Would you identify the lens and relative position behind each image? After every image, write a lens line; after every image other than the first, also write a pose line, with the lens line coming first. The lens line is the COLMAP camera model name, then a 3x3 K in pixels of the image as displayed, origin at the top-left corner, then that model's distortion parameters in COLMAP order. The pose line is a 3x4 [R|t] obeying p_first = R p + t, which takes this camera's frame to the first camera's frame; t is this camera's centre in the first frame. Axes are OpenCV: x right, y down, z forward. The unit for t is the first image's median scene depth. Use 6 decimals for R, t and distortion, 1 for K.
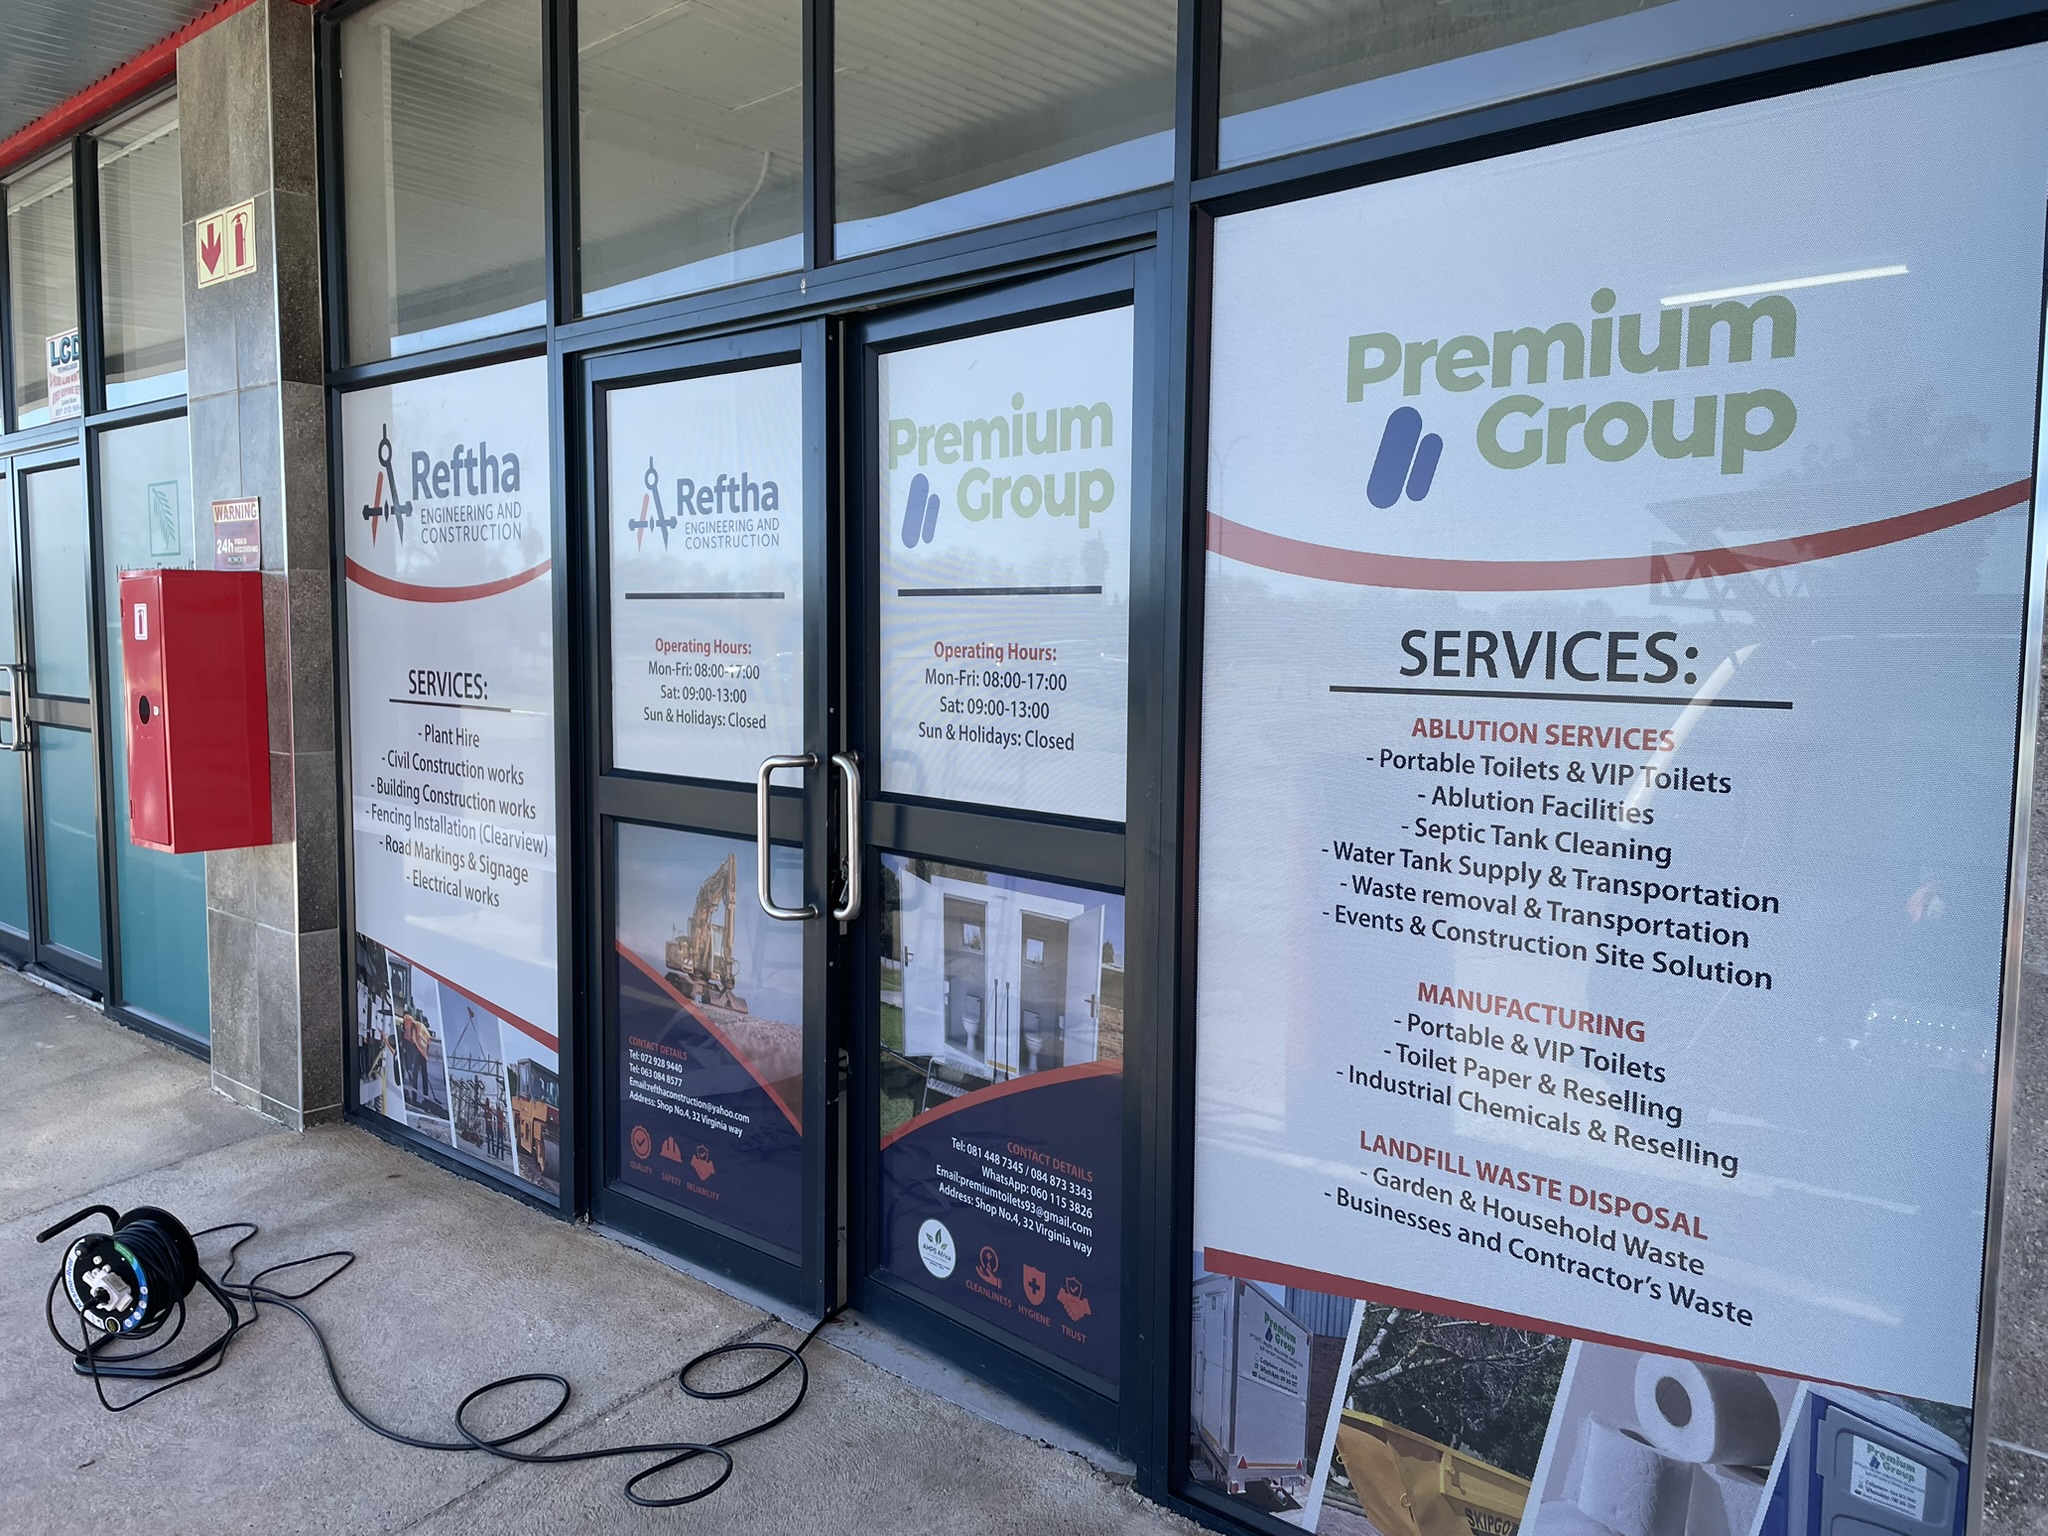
lens RADIAL K [[1534.7, 0, 1022.5], [0, 1534.7, 760.7], [0, 0, 1]] dist [0.095347, -0.124390]
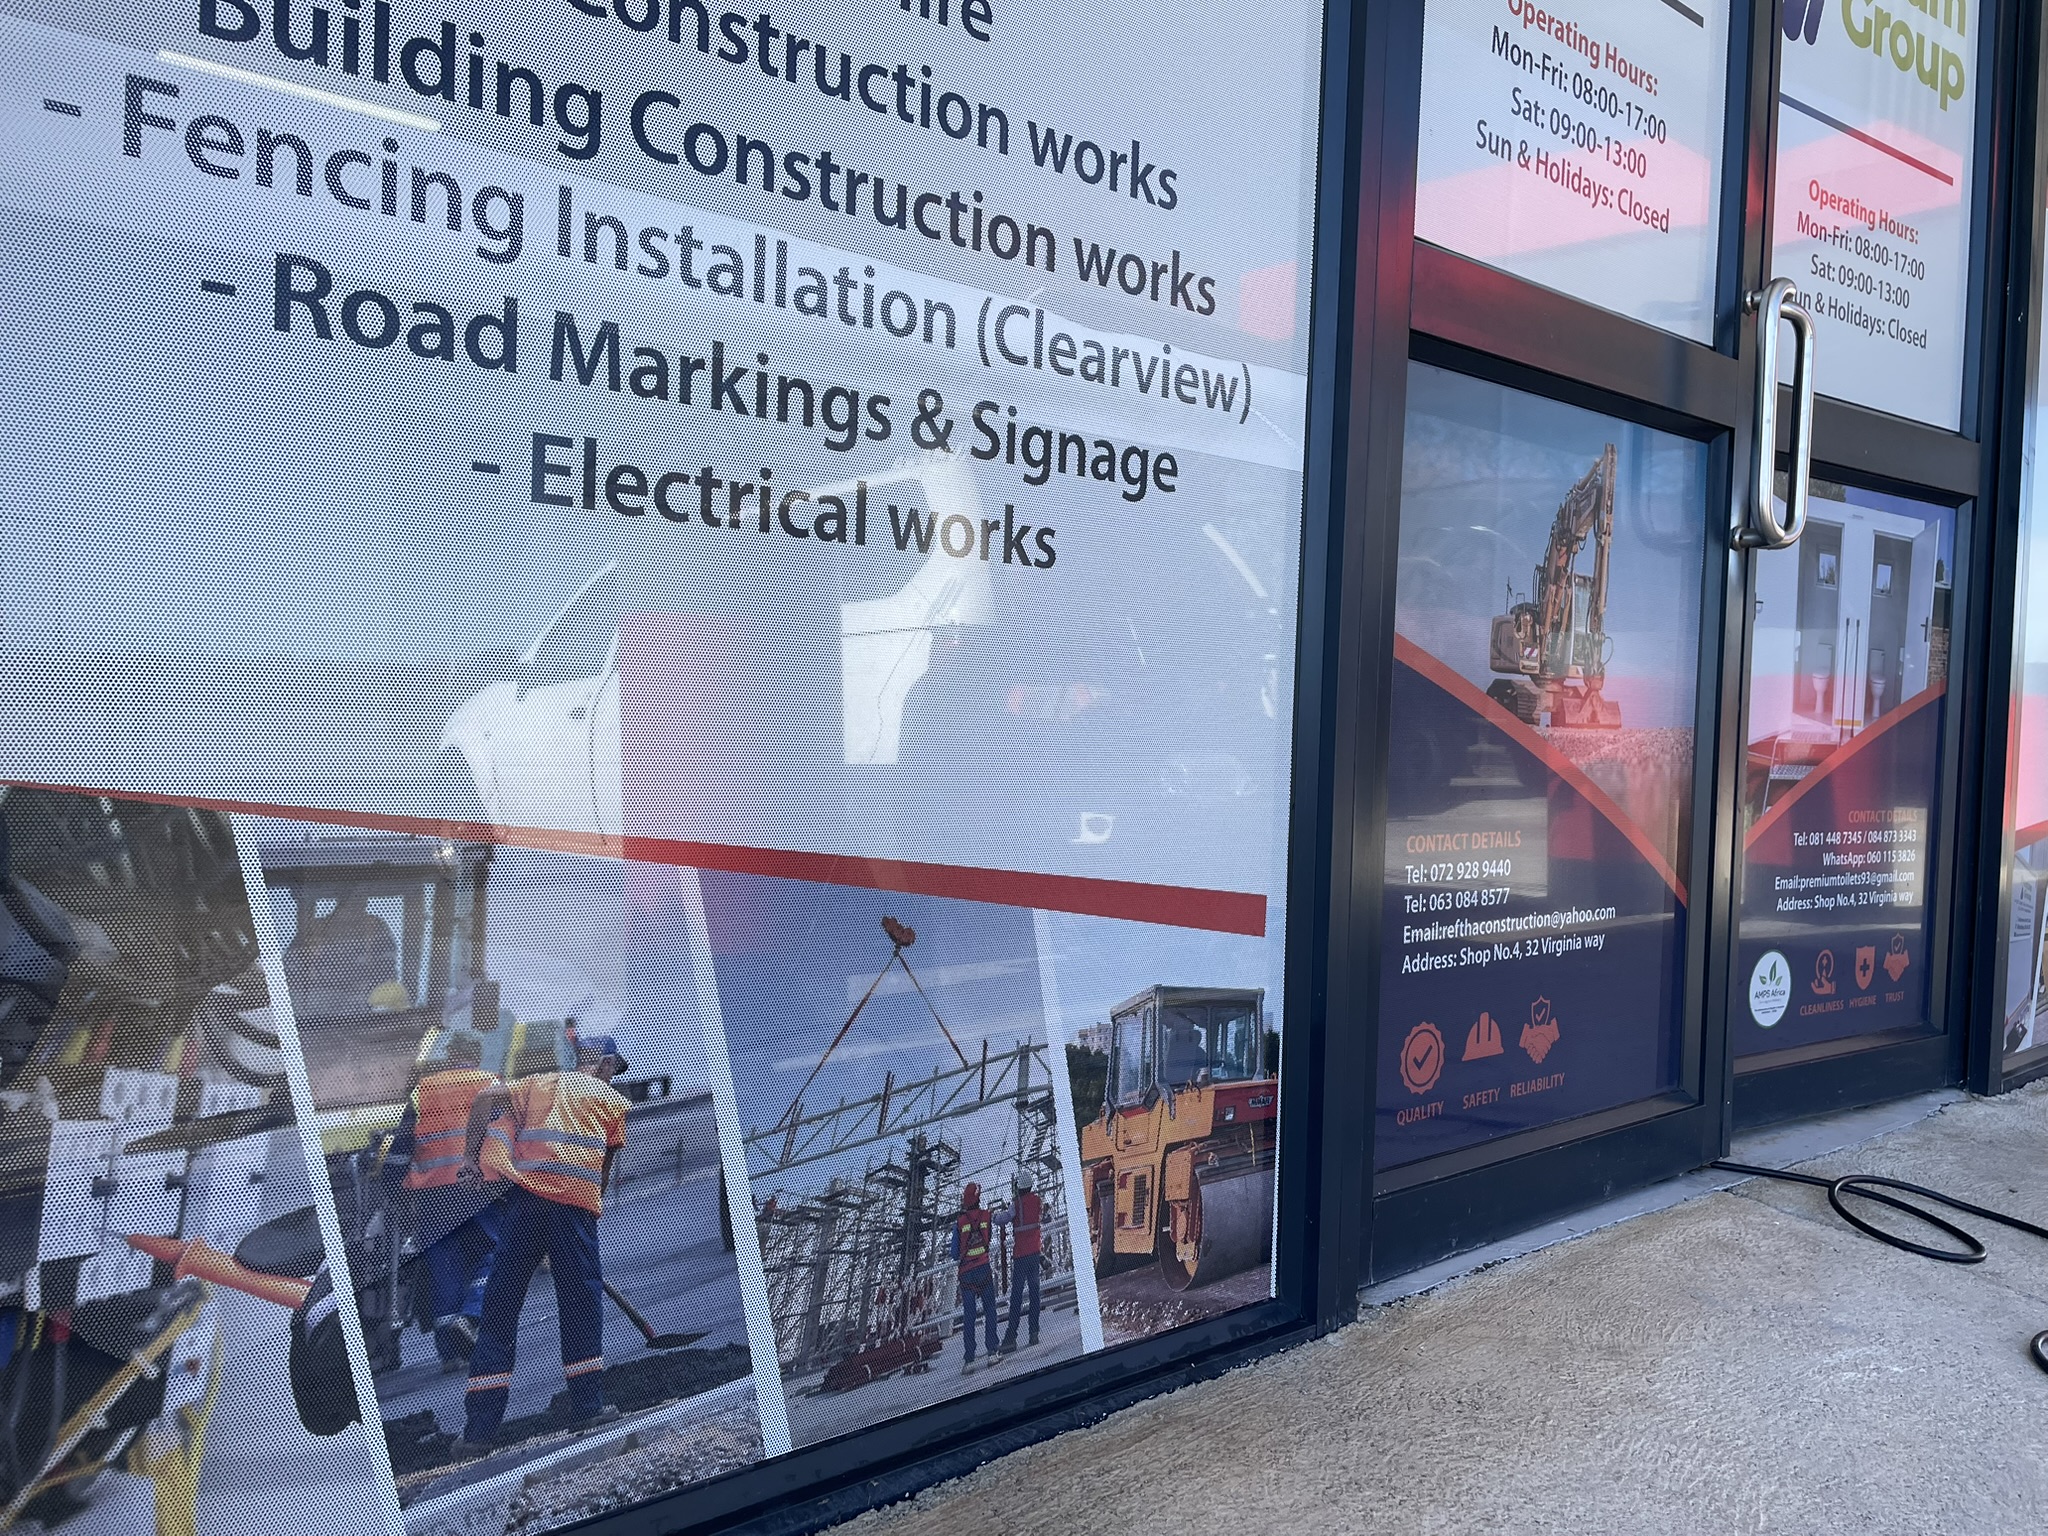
lens RADIAL K [[1534.7, 0, 1035.5], [0, 1534.7, 763.4], [0, 0, 1]] dist [0.095347, -0.124390]
pose [[0.140966, -0.036193, 0.989353, -0.940627], [0.052126, 0.998217, 0.029090, 0.178970], [-0.988641, 0.047470, 0.142601, 1.359974]]
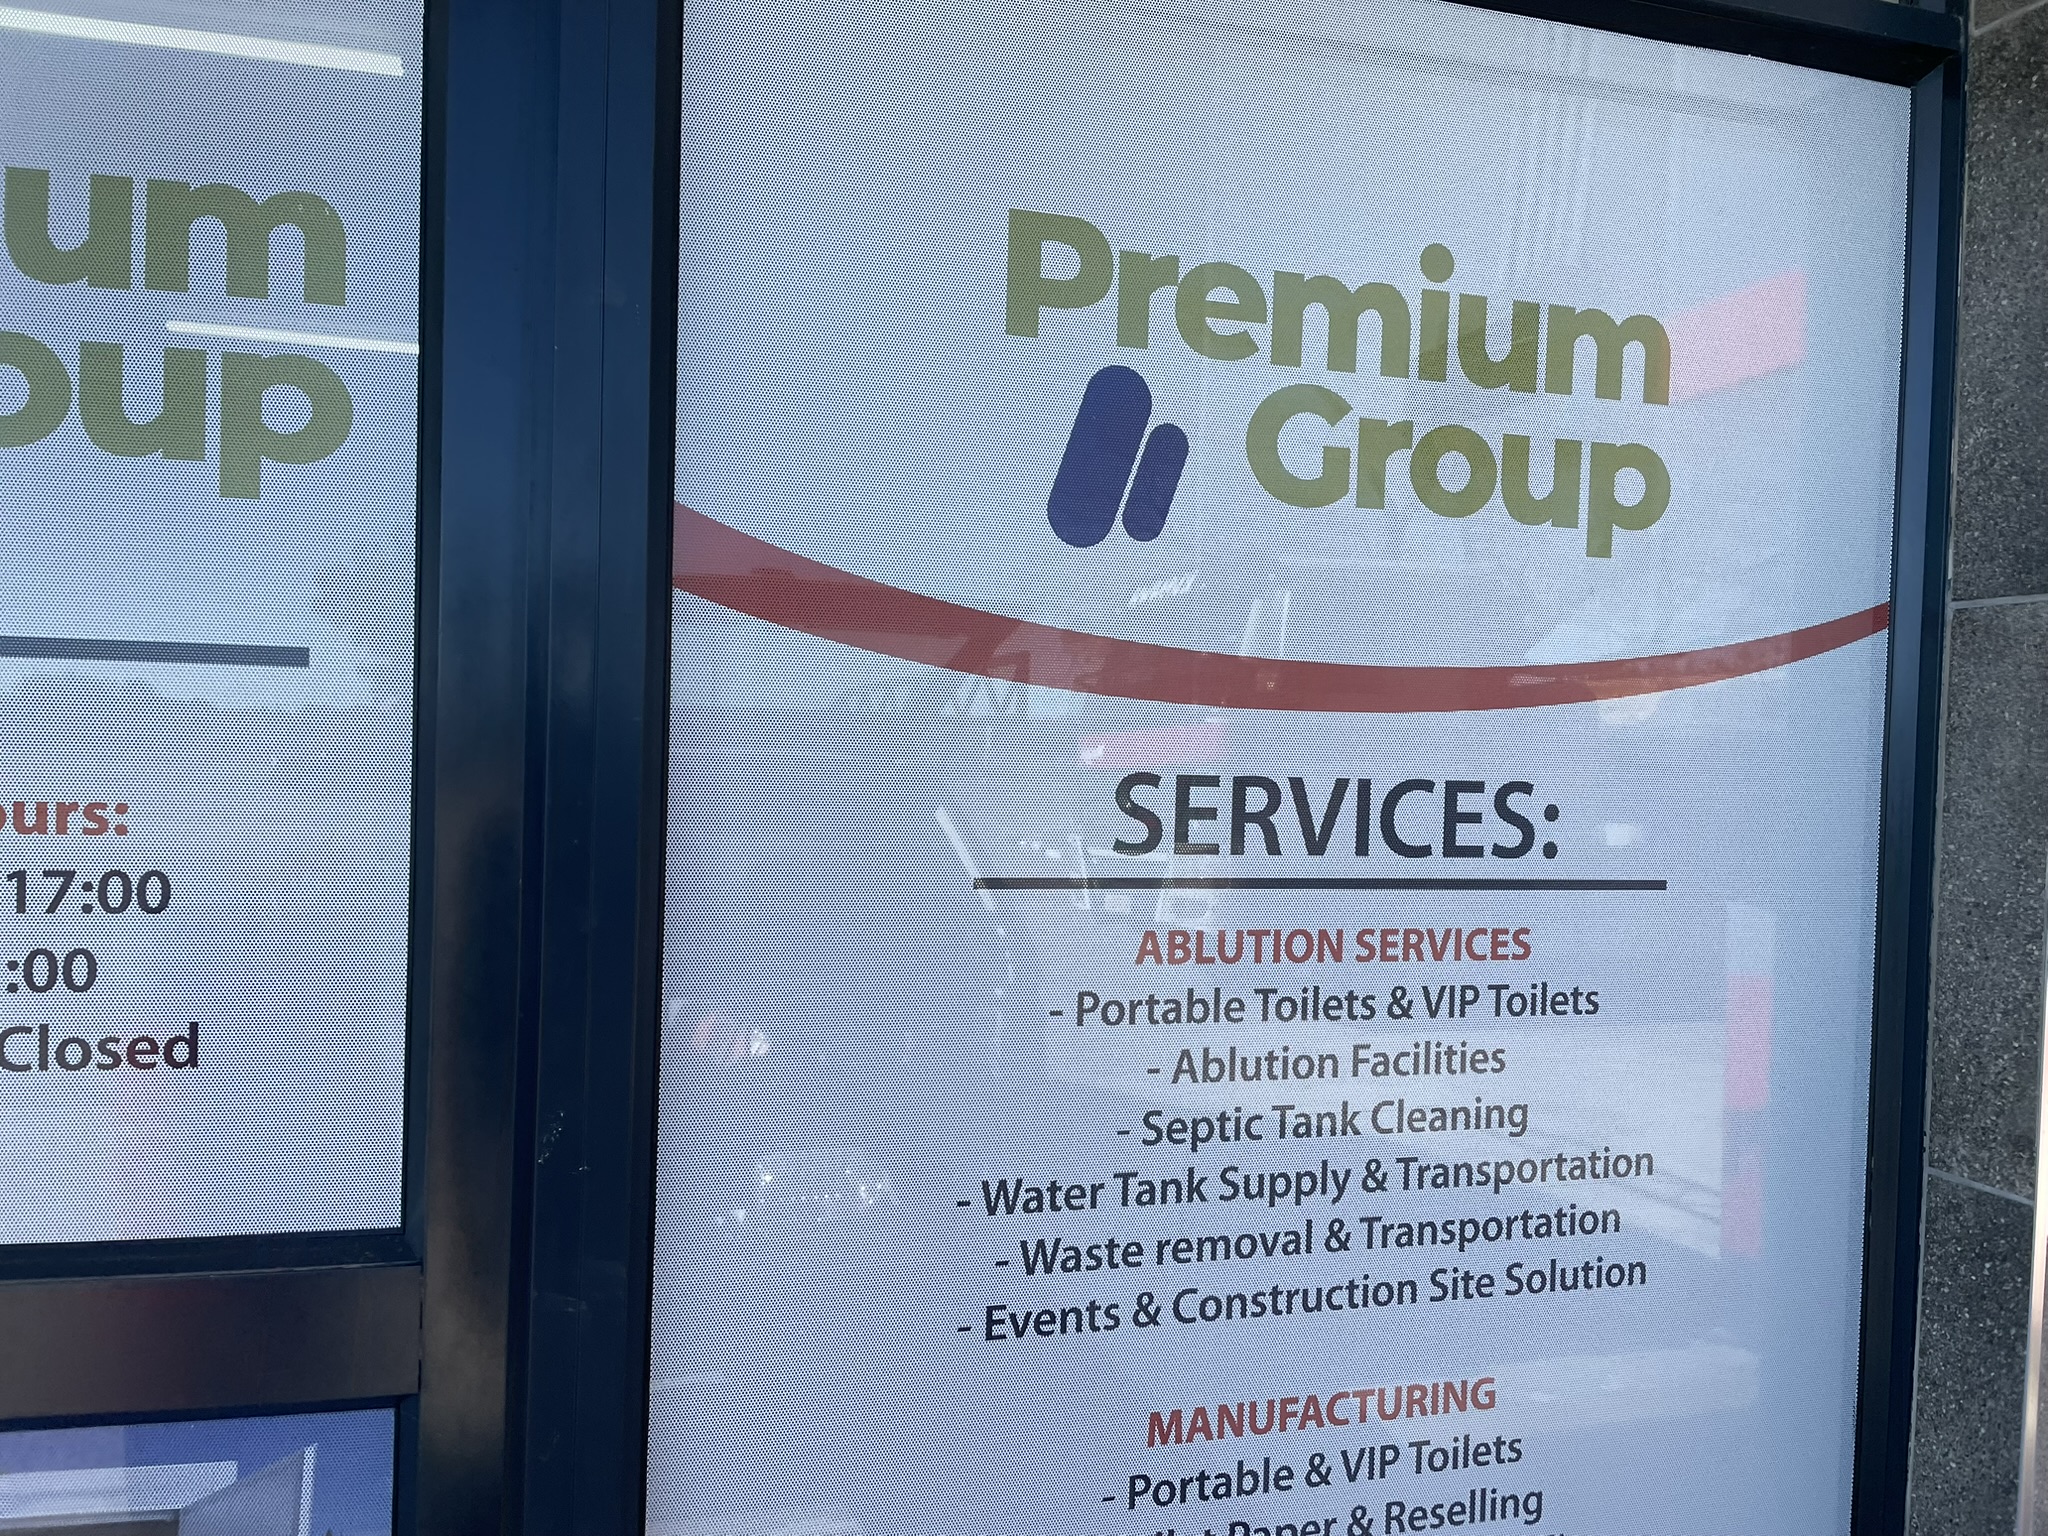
lens RADIAL K [[1534.7, 0, 1028.7], [0, 1534.7, 769.4], [0, 0, 1]] dist [0.095347, -0.124390]
pose [[0.514724, -0.014706, 0.857230, -0.188509], [0.049160, 0.998714, -0.012384, -0.064217], [-0.855945, 0.048516, 0.514785, 0.596838]]
